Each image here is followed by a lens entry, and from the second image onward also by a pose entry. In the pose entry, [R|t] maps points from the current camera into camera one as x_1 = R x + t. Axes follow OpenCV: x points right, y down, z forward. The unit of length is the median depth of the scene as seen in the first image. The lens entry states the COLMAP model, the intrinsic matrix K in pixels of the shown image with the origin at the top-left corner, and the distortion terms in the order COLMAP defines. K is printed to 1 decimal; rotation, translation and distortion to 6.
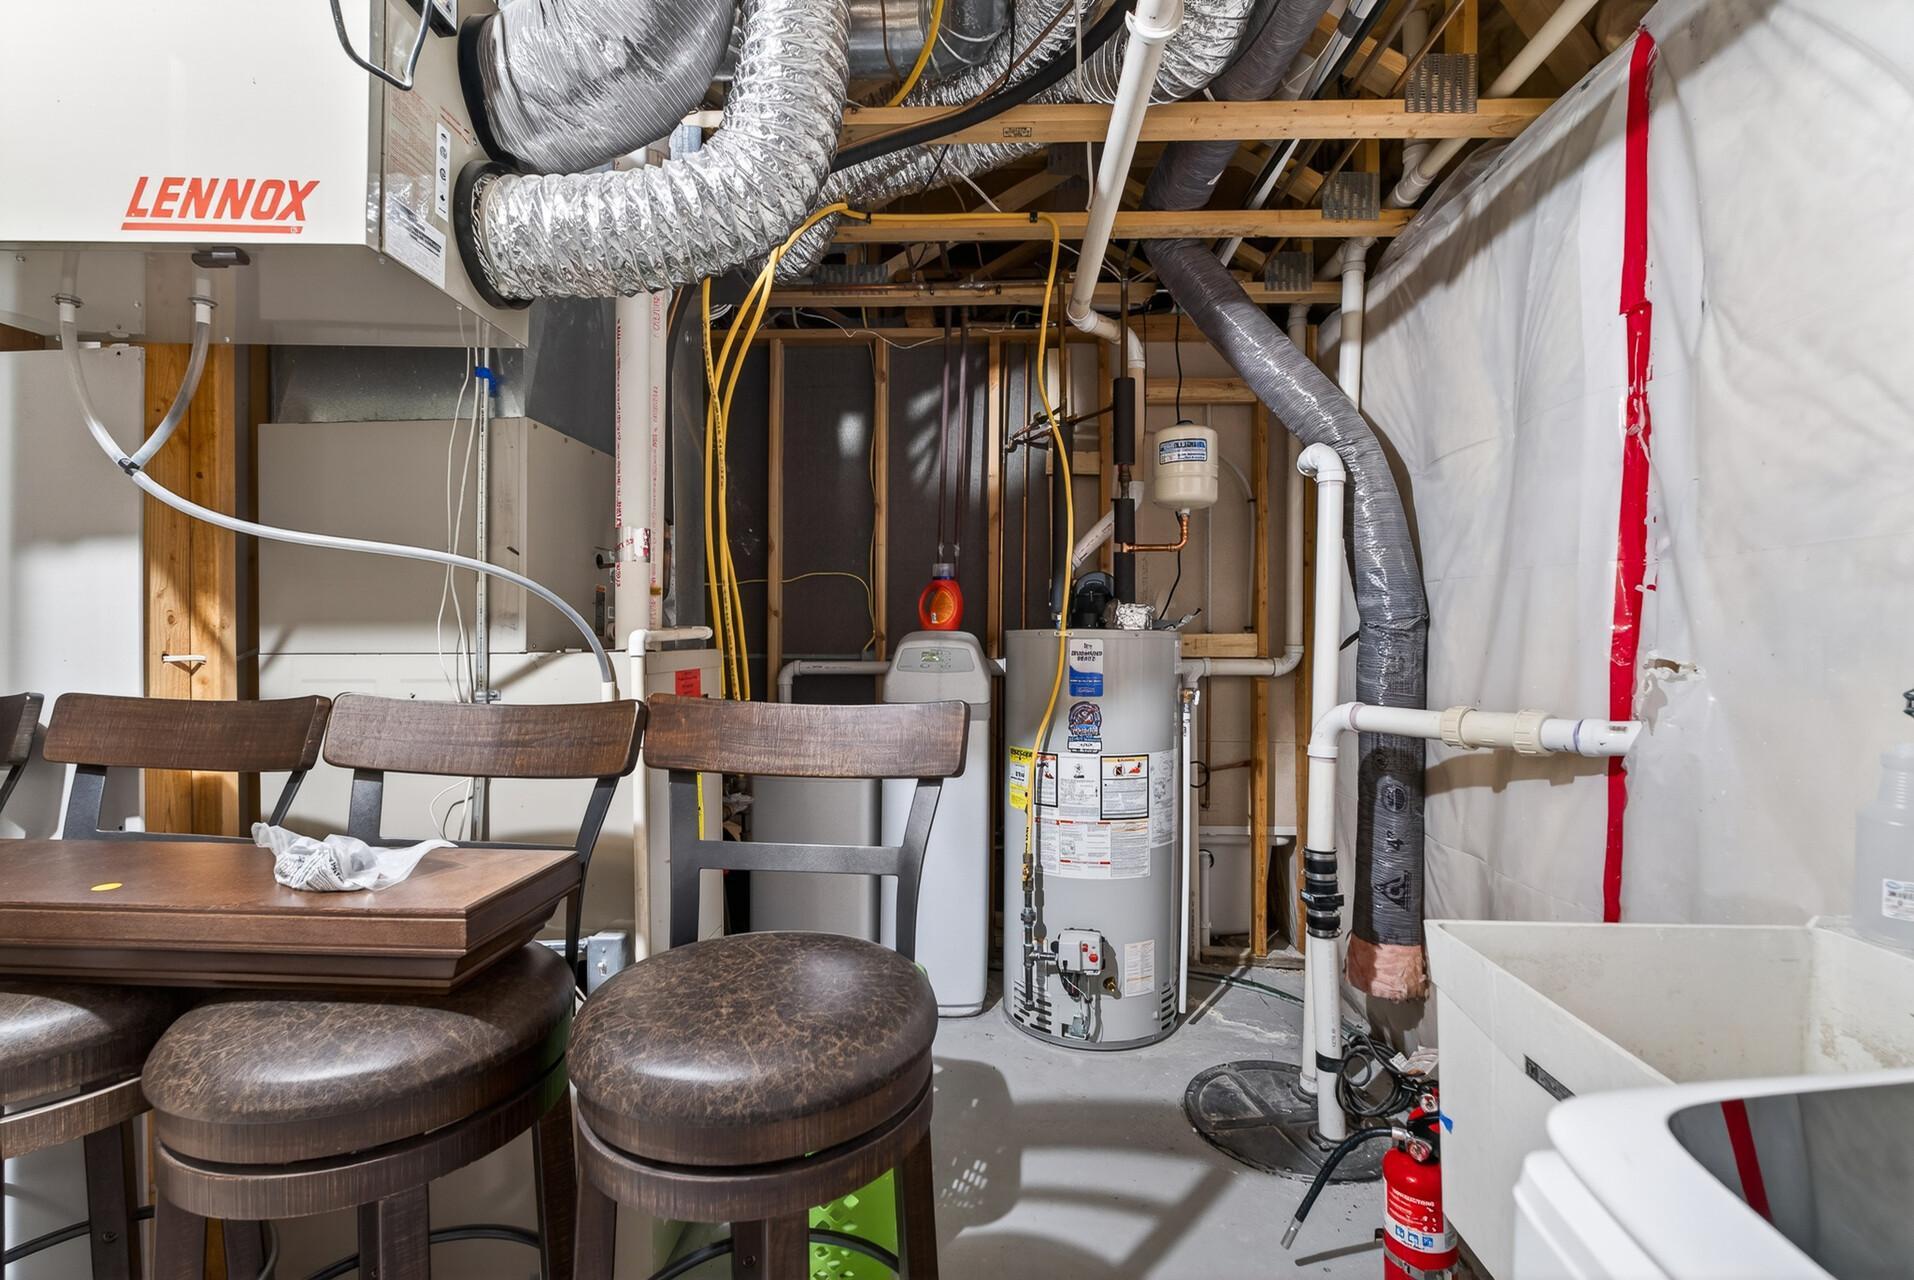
lens RADIAL K [[842.5, 0, 957.0], [0, 842.5, 640.0], [0, 0, 1]] dist [-0.013849, -0.000096]
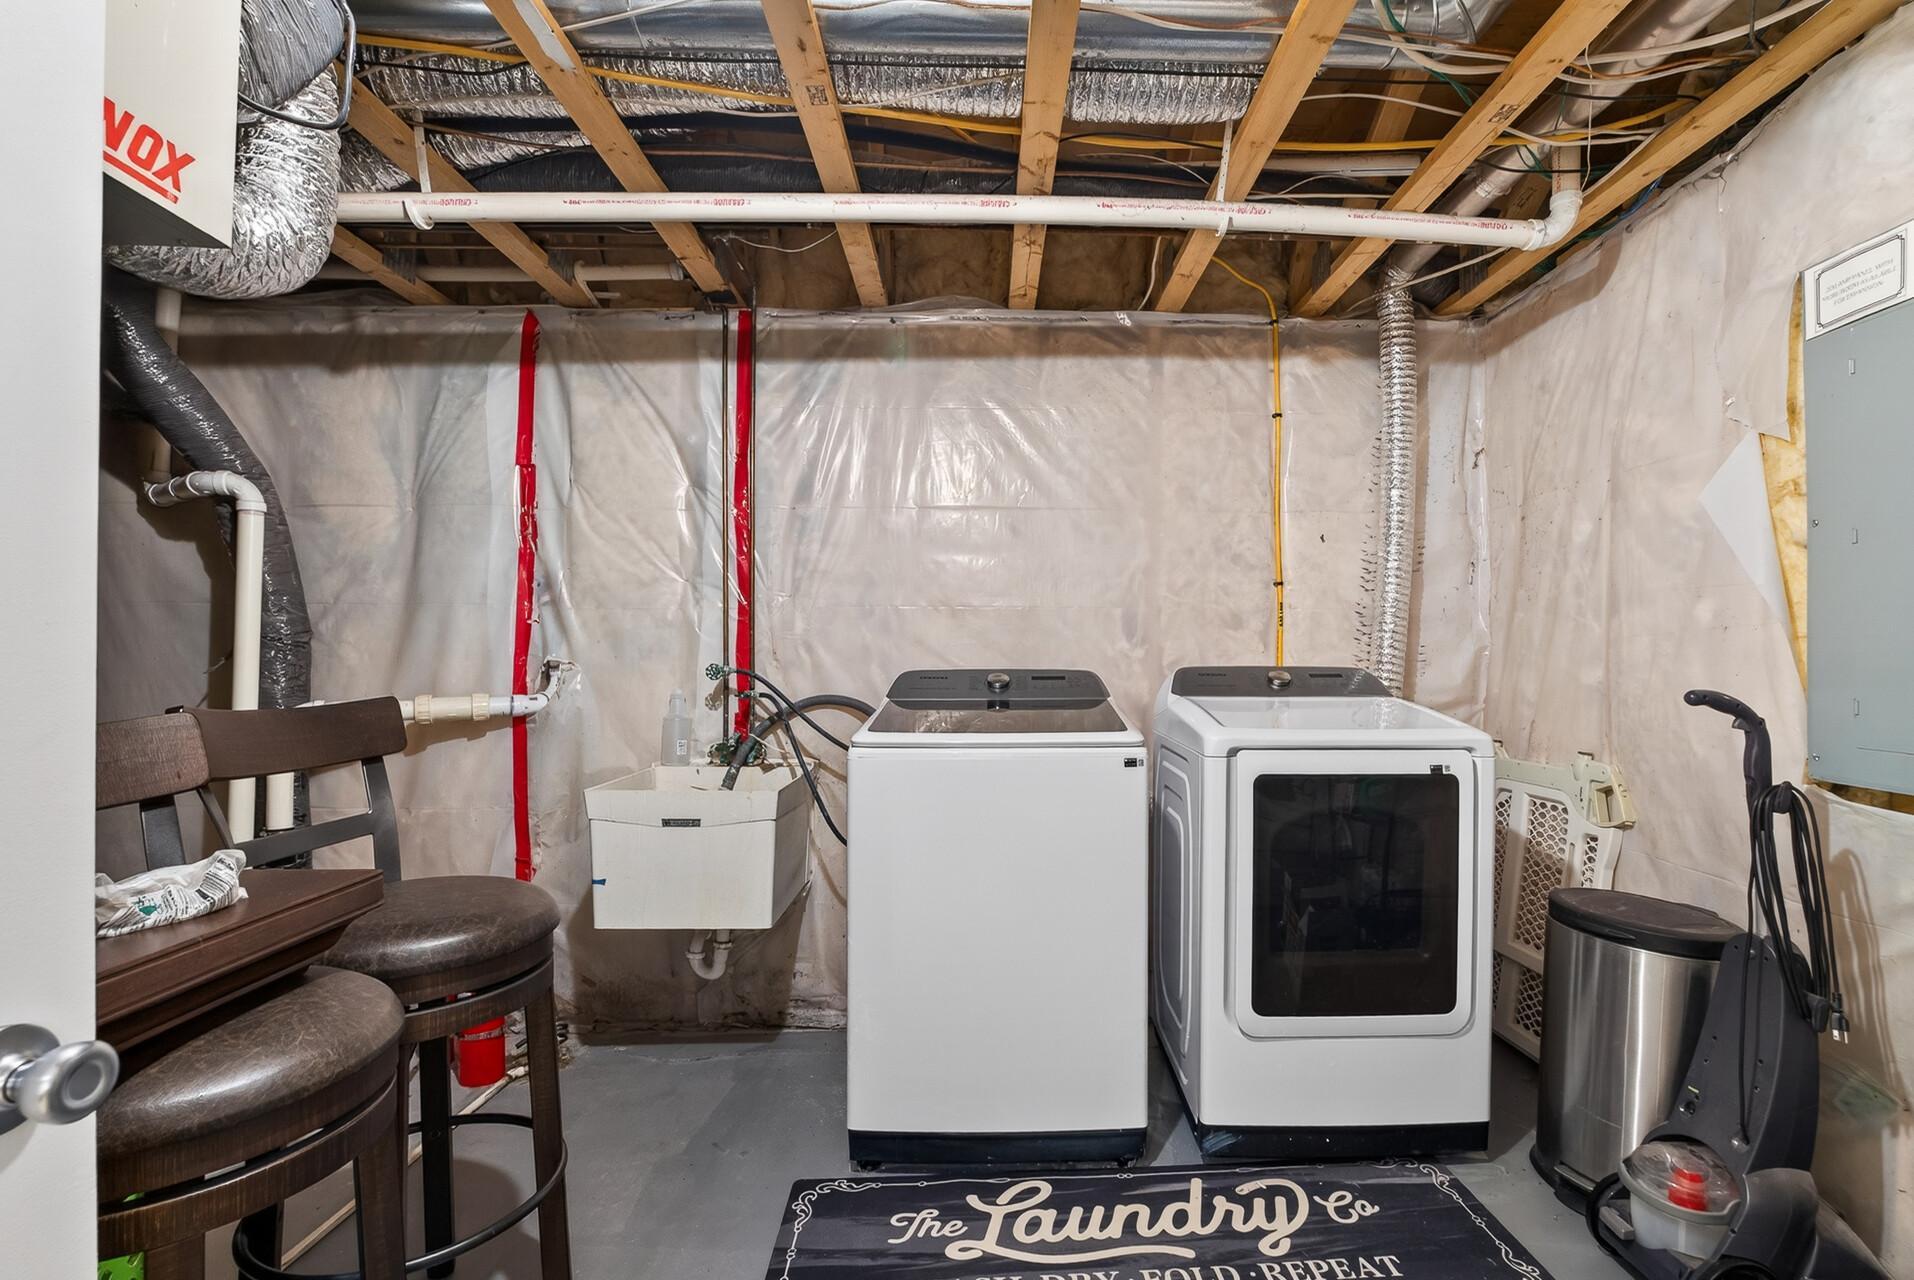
lens RADIAL K [[842.5, 0, 957.0], [0, 842.5, 640.0], [0, 0, 1]] dist [-0.013849, -0.000096]
pose [[-0.006505, 0.014131, 0.999879, -1.143714], [0.000964, 0.999900, -0.014125, 0.005255], [-0.999978, 0.000872, -0.006518, 0.095446]]
